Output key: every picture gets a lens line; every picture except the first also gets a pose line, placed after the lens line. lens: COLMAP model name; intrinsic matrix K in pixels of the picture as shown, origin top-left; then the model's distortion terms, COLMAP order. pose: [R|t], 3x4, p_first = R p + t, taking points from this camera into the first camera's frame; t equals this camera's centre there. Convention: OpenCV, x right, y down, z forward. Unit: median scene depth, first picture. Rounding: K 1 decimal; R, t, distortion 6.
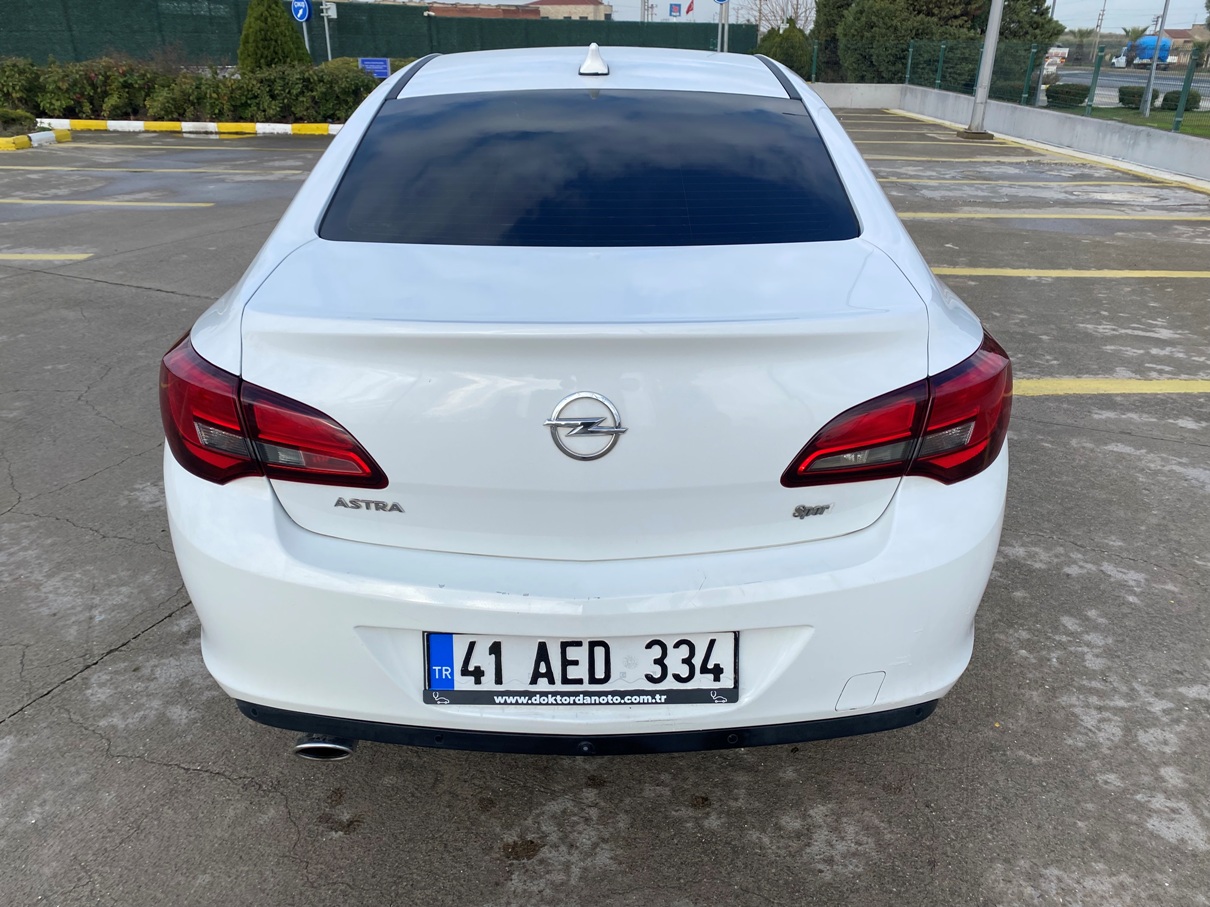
lens RADIAL K [[917.7, 0, 612.7], [0, 917.7, 449.0], [0, 0, 1]] dist [0.023787, -0.012829]
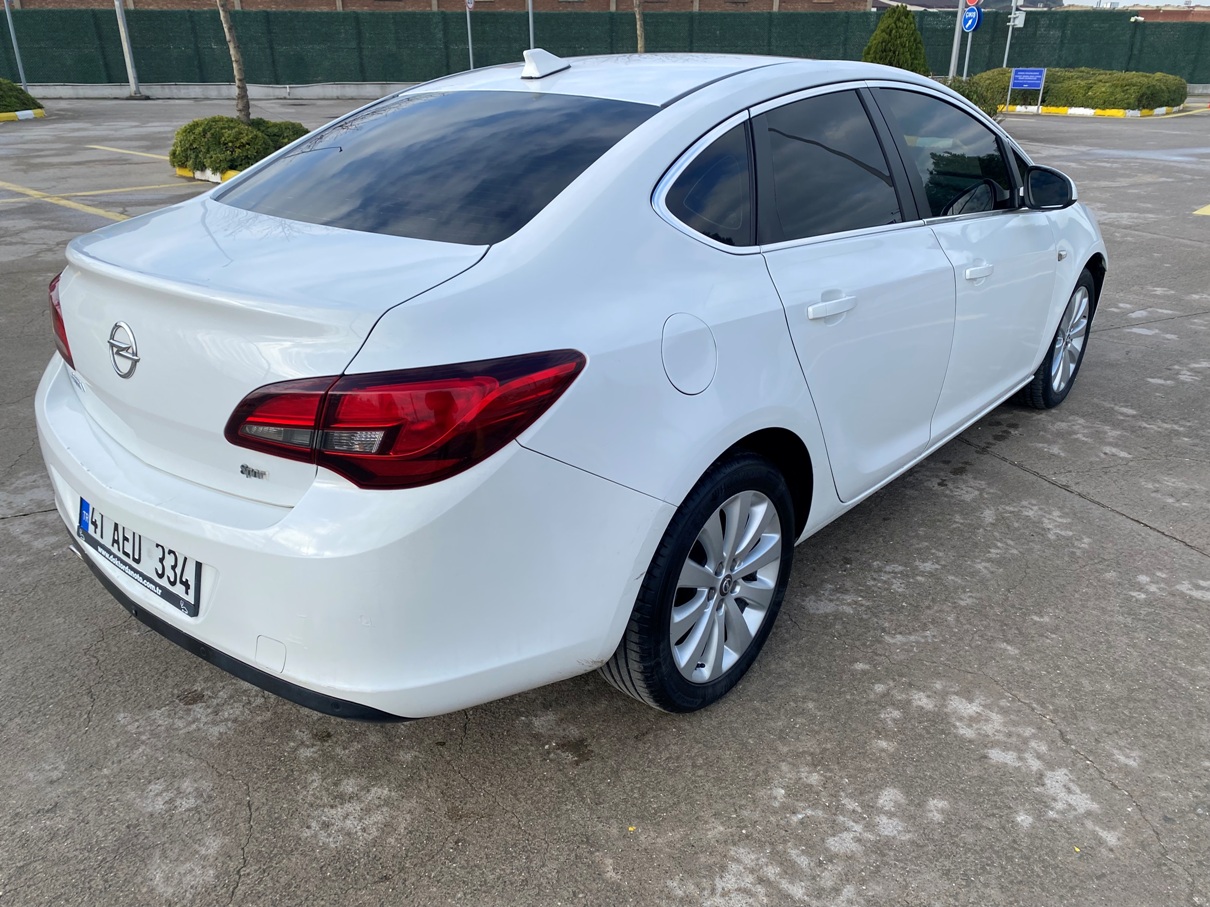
lens RADIAL K [[917.7, 0, 612.7], [0, 917.7, 449.0], [0, 0, 1]] dist [0.023787, -0.012829]
pose [[0.763395, 0.250061, -0.595565, 0.639769], [-0.256162, 0.963622, 0.076250, -0.082212], [0.592967, 0.094352, 0.799680, 0.201727]]
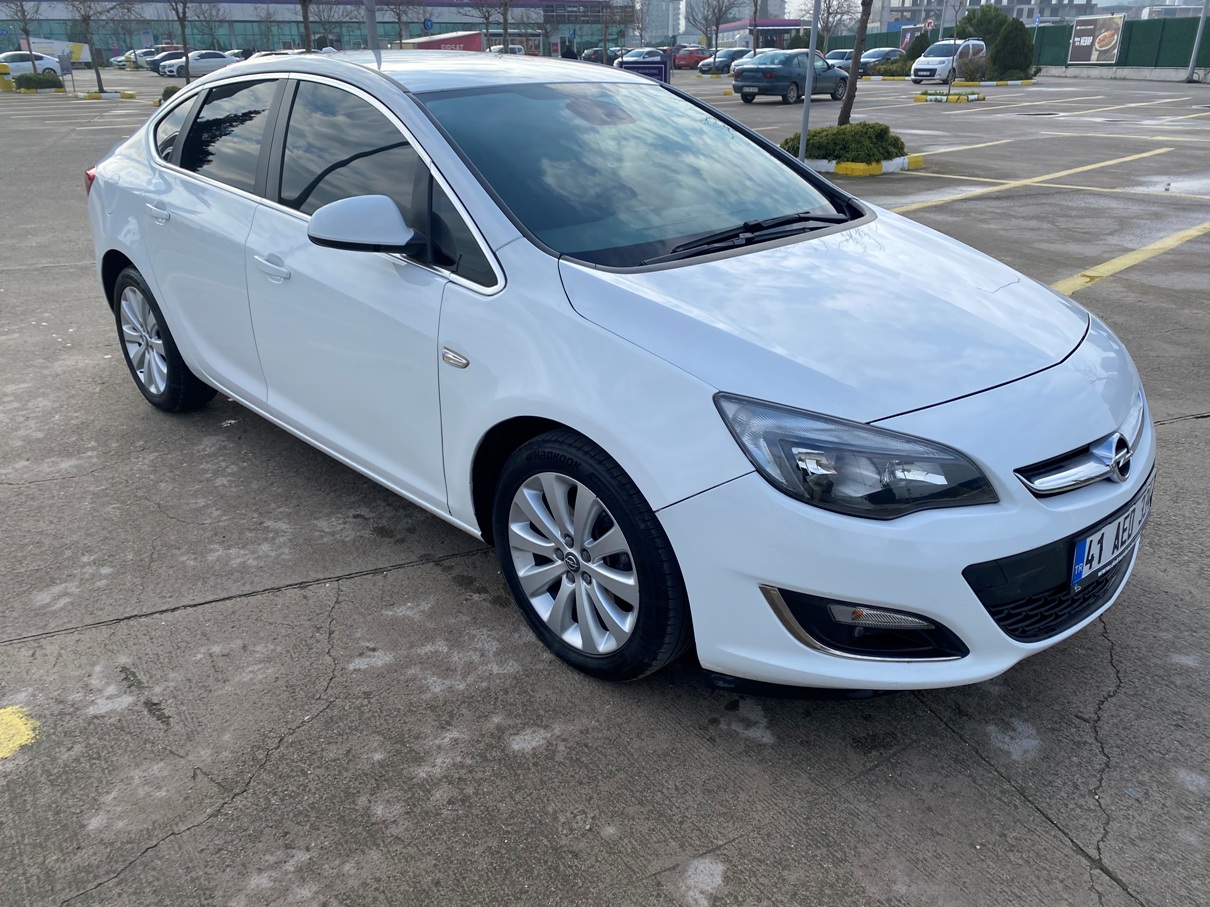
lens RADIAL K [[917.1, 0, 616.6], [0, 917.1, 458.0], [0, 0, 1]] dist [0.014218, -0.002238]
pose [[-0.700598, 0.282867, -0.655094, 0.750619], [-0.288348, 0.727541, 0.622526, -0.885148], [0.652700, 0.625036, -0.428150, 2.056405]]
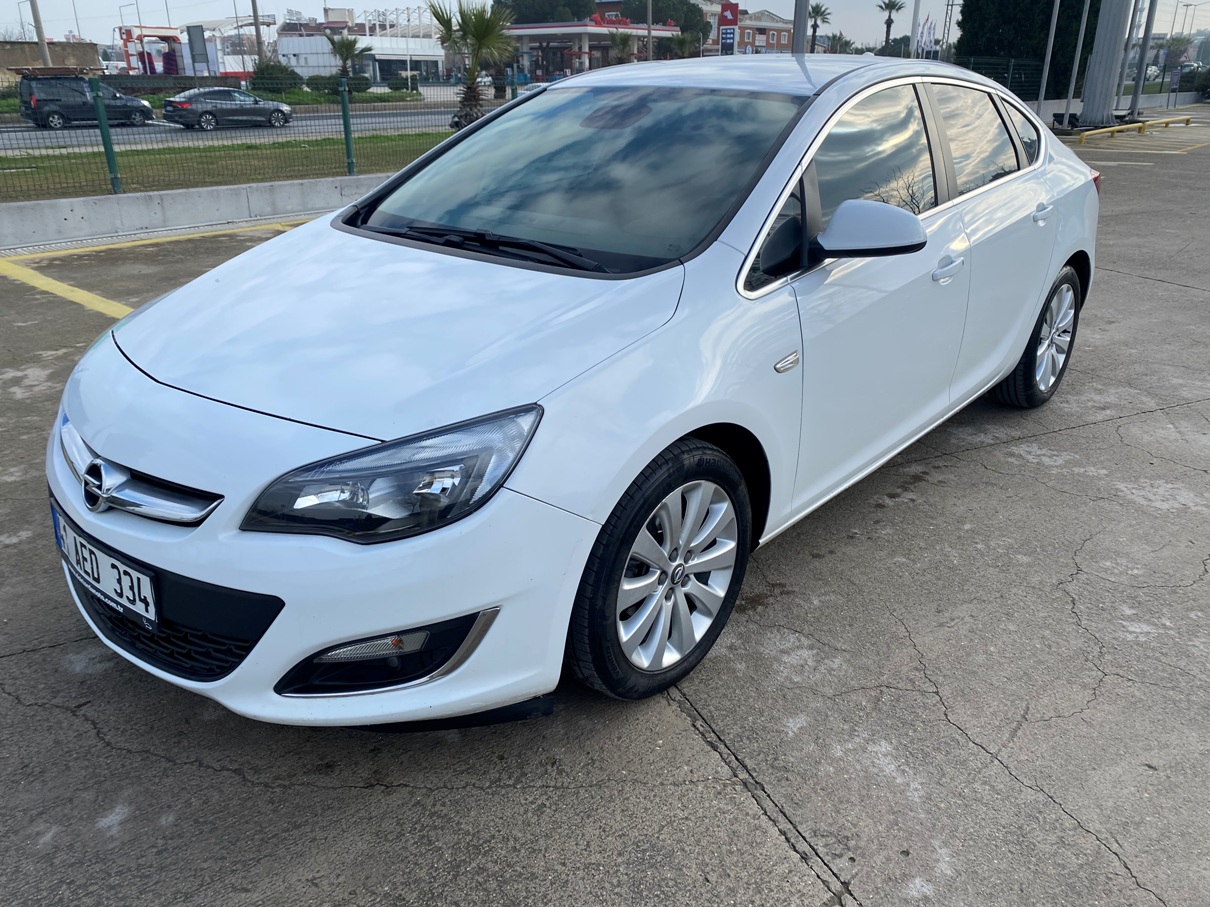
lens RADIAL K [[920.7, 0, 611.6], [0, 920.7, 444.7], [0, 0, 1]] dist [0.021014, -0.002639]
pose [[-0.751914, -0.254636, 0.608100, -0.721112], [0.261588, 0.731440, 0.629736, -0.902174], [-0.605142, 0.632579, -0.483371, 2.086134]]
